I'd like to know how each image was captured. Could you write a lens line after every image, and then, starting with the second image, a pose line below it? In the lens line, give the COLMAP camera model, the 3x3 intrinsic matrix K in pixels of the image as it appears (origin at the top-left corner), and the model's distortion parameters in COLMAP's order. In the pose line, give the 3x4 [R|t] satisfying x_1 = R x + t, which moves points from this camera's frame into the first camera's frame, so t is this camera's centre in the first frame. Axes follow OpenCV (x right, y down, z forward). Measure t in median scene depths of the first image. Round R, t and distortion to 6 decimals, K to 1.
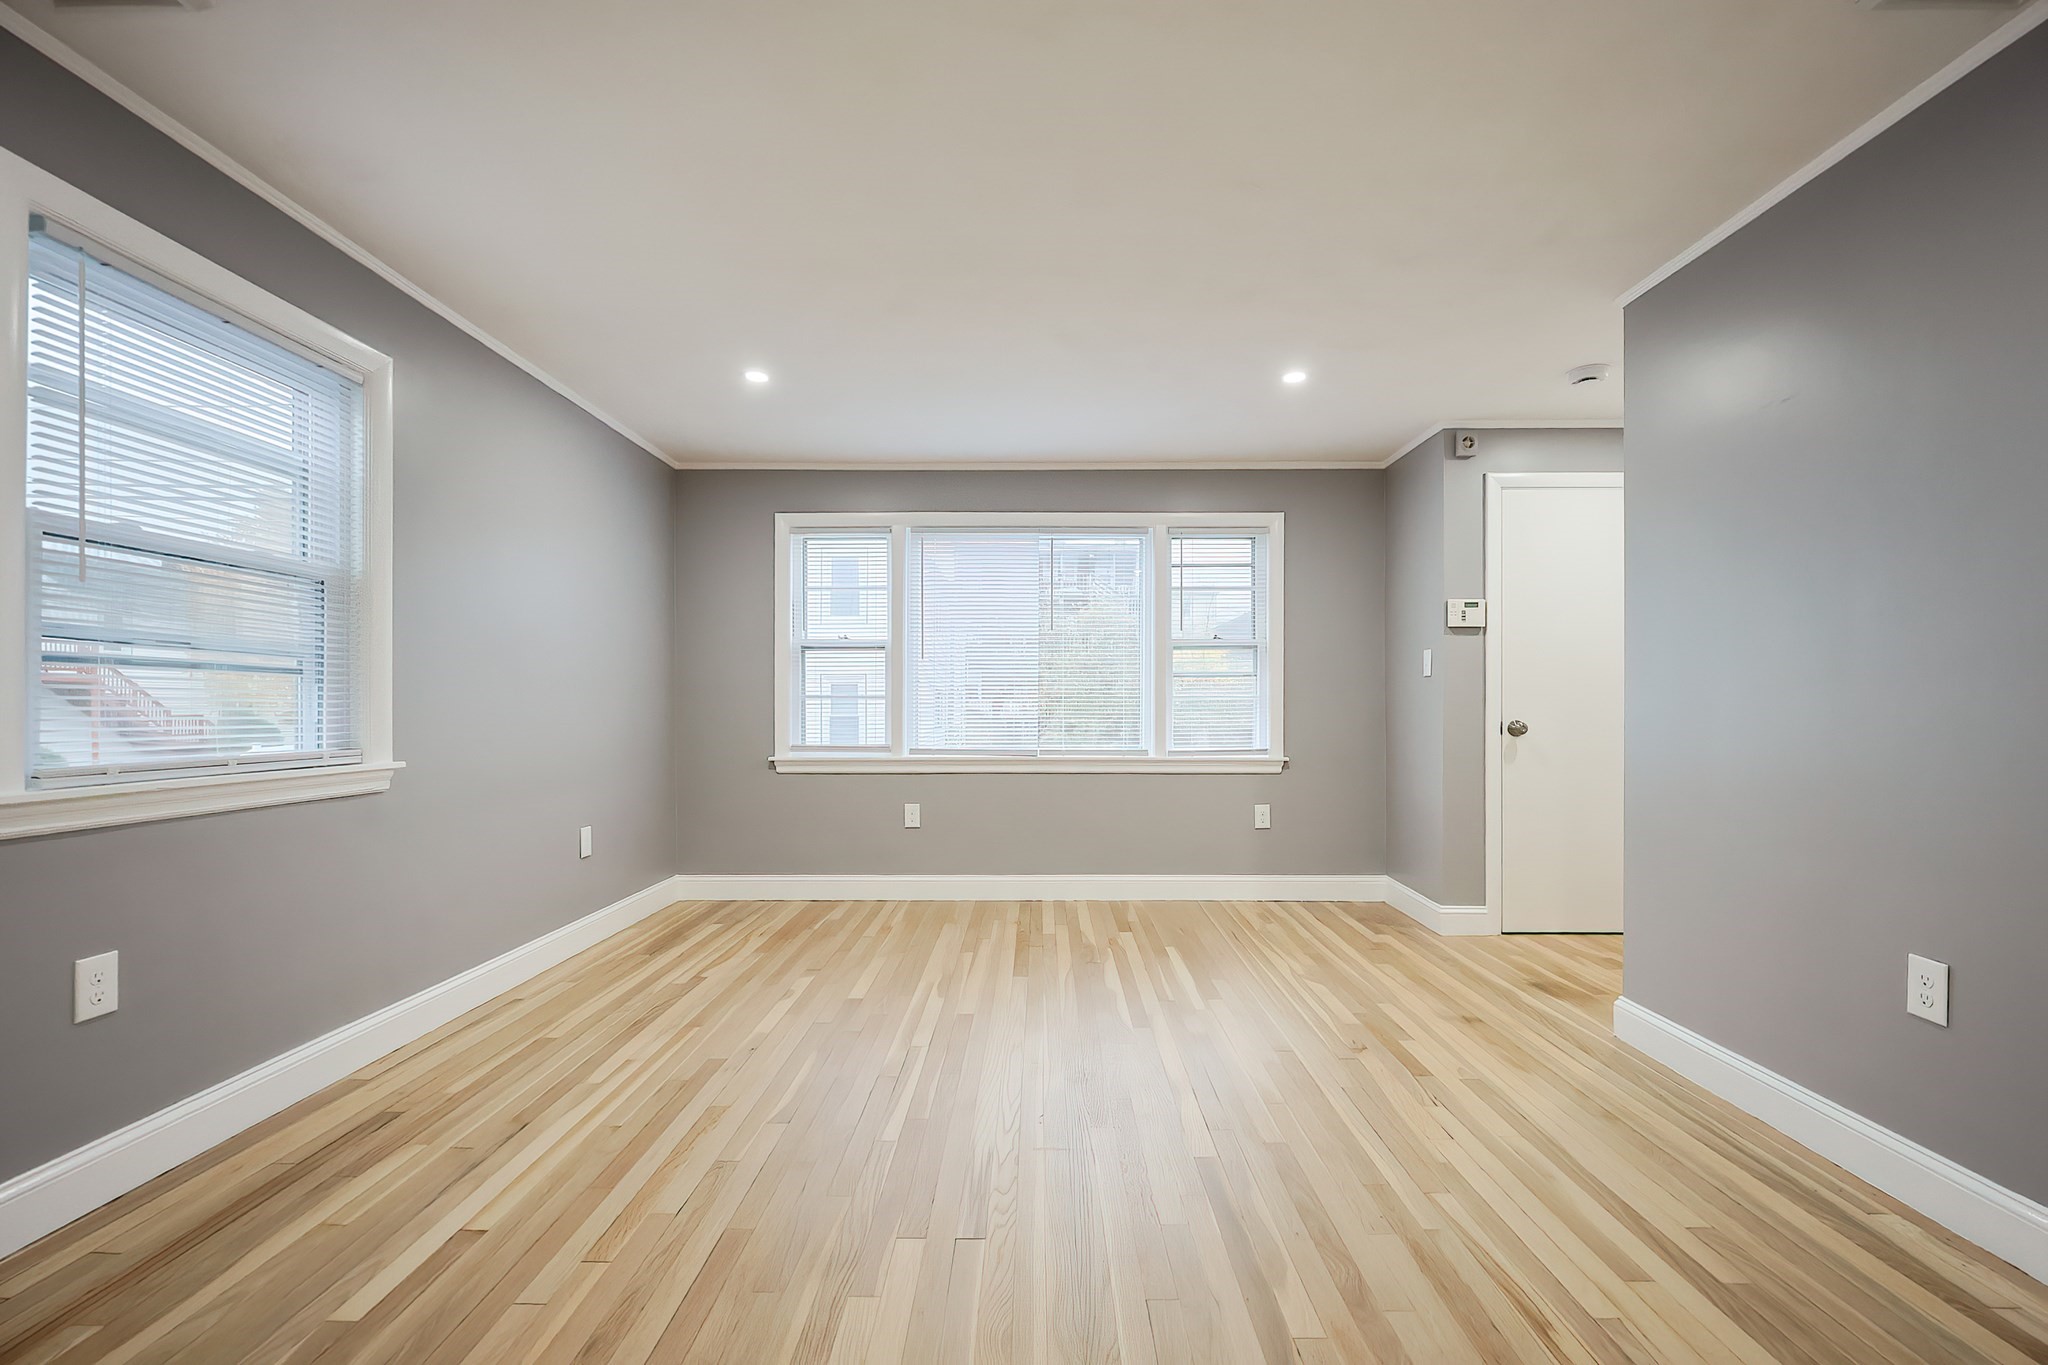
lens RADIAL K [[892.5, 0, 1031.2], [0, 892.5, 690.1], [0, 0, 1]] dist [-0.002132, -0.000071]
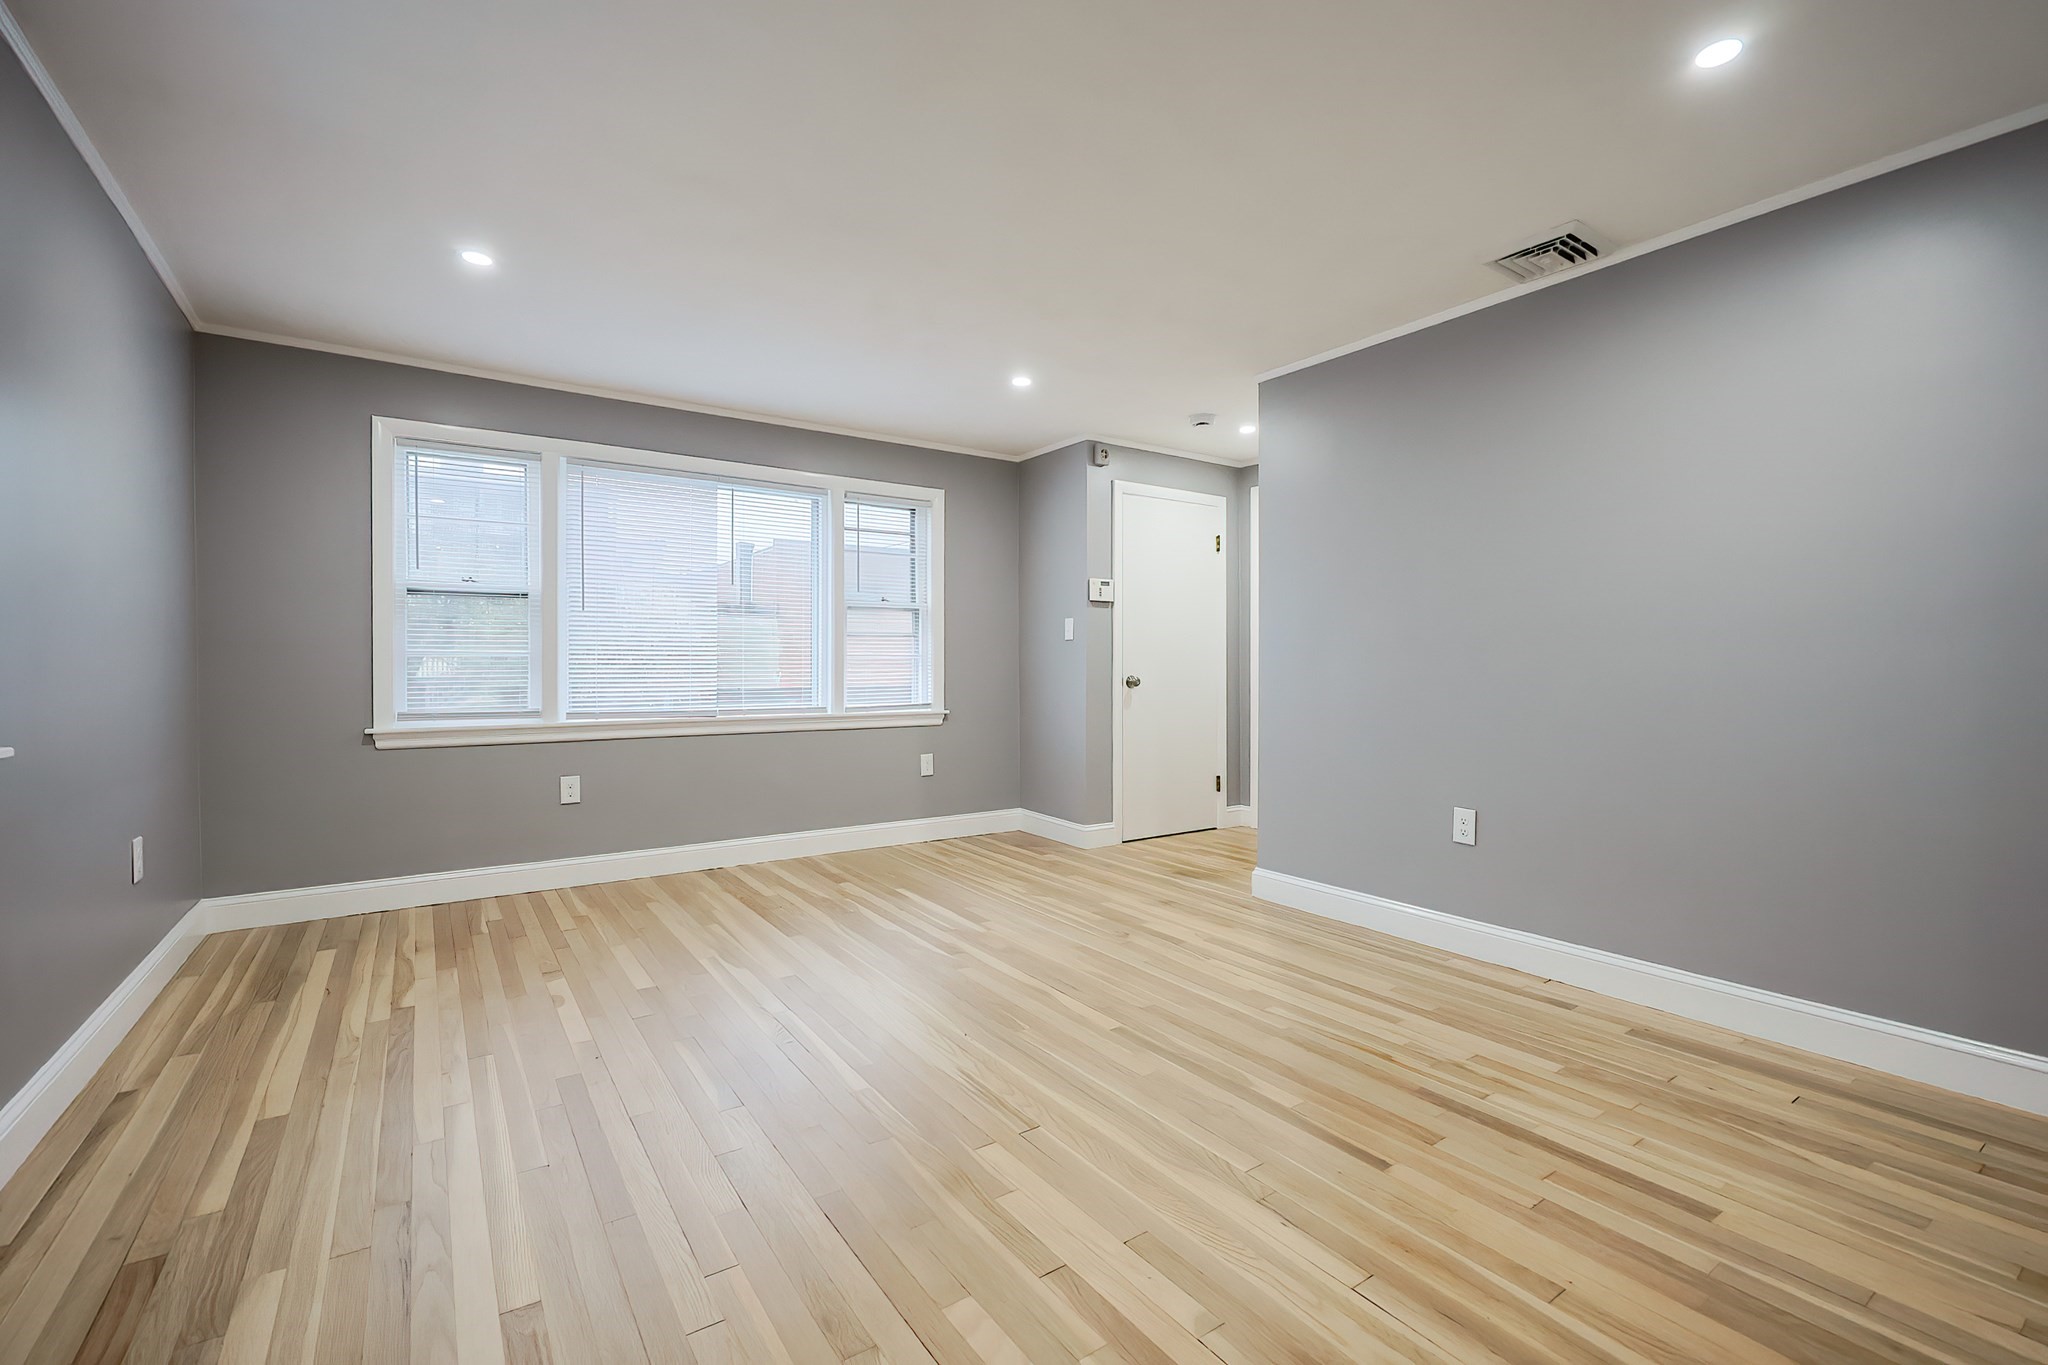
lens RADIAL K [[891.9, 0, 1041.8], [0, 891.9, 656.8], [0, 0, 1]] dist [-0.001327, -0.000144]
pose [[0.811904, 0.006094, 0.583759, -0.314135], [-0.010906, 0.999929, 0.004730, 0.002371], [-0.583689, -0.010207, 0.811913, 0.031414]]
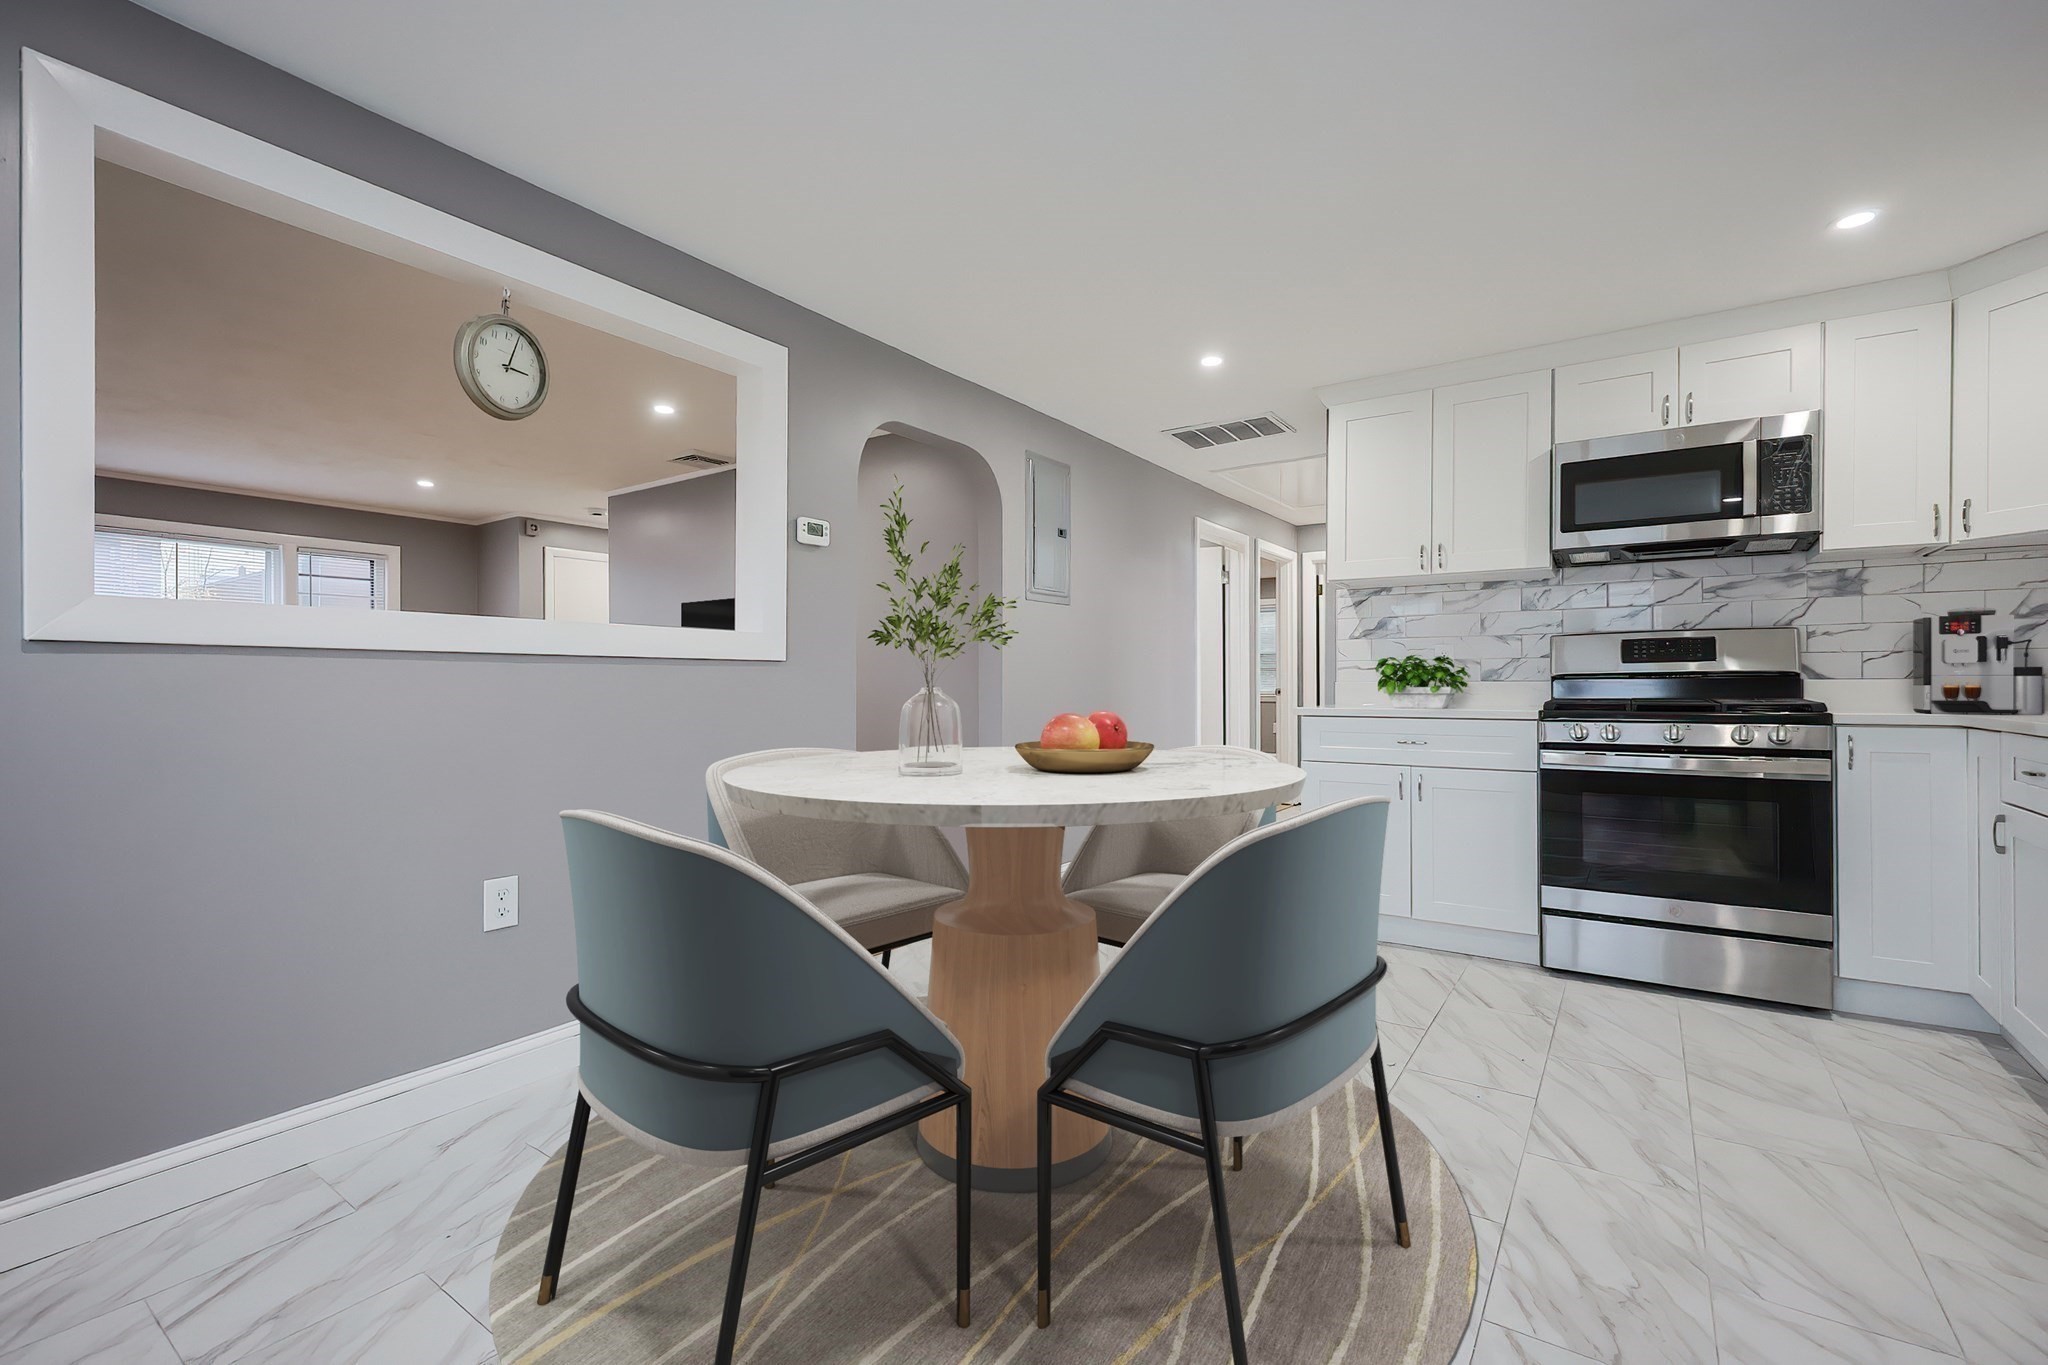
lens RADIAL K [[838.7, 0, 982.0], [0, 838.7, 684.5], [0, 0, 1]] dist [-0.000138, 0.000121]
pose [[0.557257, -0.004223, 0.830329, -0.363644], [-0.011053, 0.999861, 0.012503, -0.013742], [-0.830267, -0.016145, 0.557133, -0.698679]]
